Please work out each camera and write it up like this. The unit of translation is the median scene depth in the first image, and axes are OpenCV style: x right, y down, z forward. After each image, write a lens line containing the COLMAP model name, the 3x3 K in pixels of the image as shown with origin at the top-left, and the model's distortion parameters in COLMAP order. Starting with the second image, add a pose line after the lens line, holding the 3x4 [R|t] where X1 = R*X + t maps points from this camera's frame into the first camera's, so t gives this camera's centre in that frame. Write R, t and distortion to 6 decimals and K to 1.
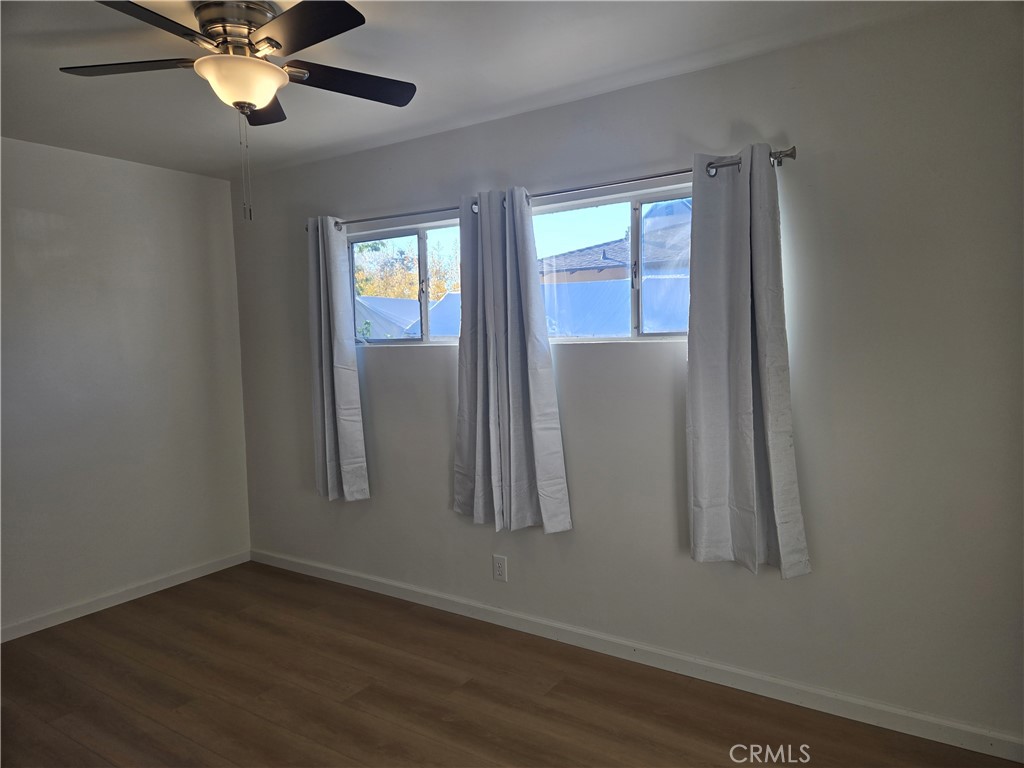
lens RADIAL K [[677.4, 0, 512.0], [0, 677.4, 384.0], [0, 0, 1]] dist [0.096370, -0.066292]
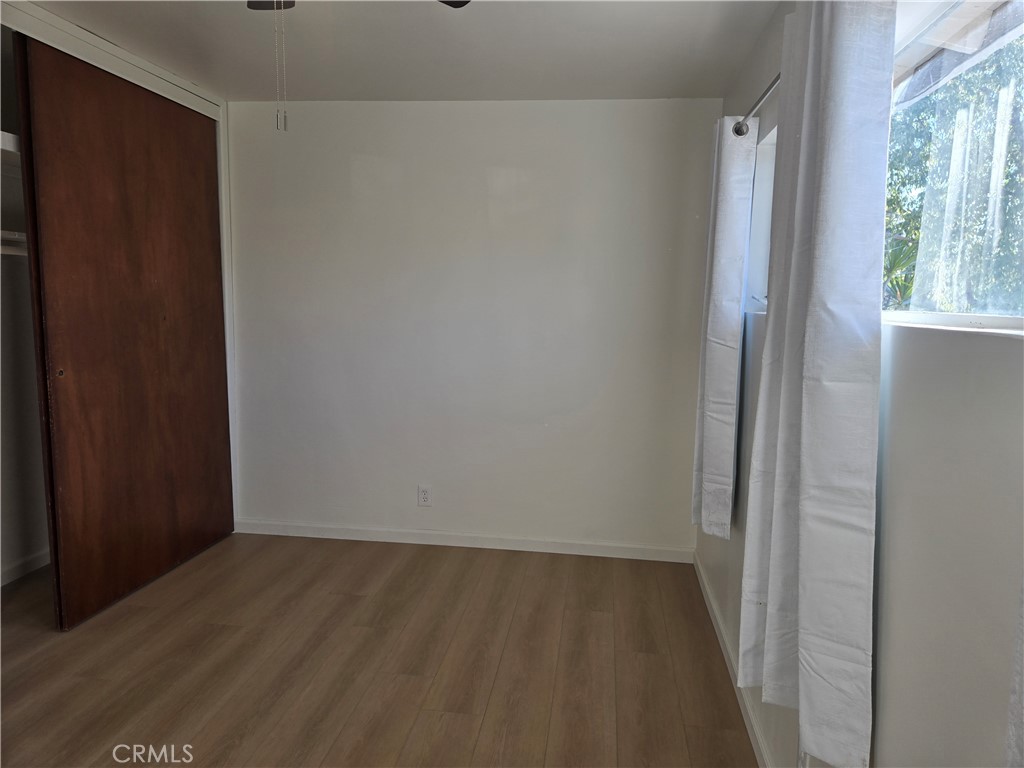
lens RADIAL K [[677.4, 0, 512.0], [0, 677.4, 384.0], [0, 0, 1]] dist [0.096370, -0.066292]
pose [[0.462139, 0.148337, -0.874314, 0.323567], [-0.100260, 0.988329, 0.114686, -0.049684], [0.881122, 0.034658, 0.471617, 0.607770]]
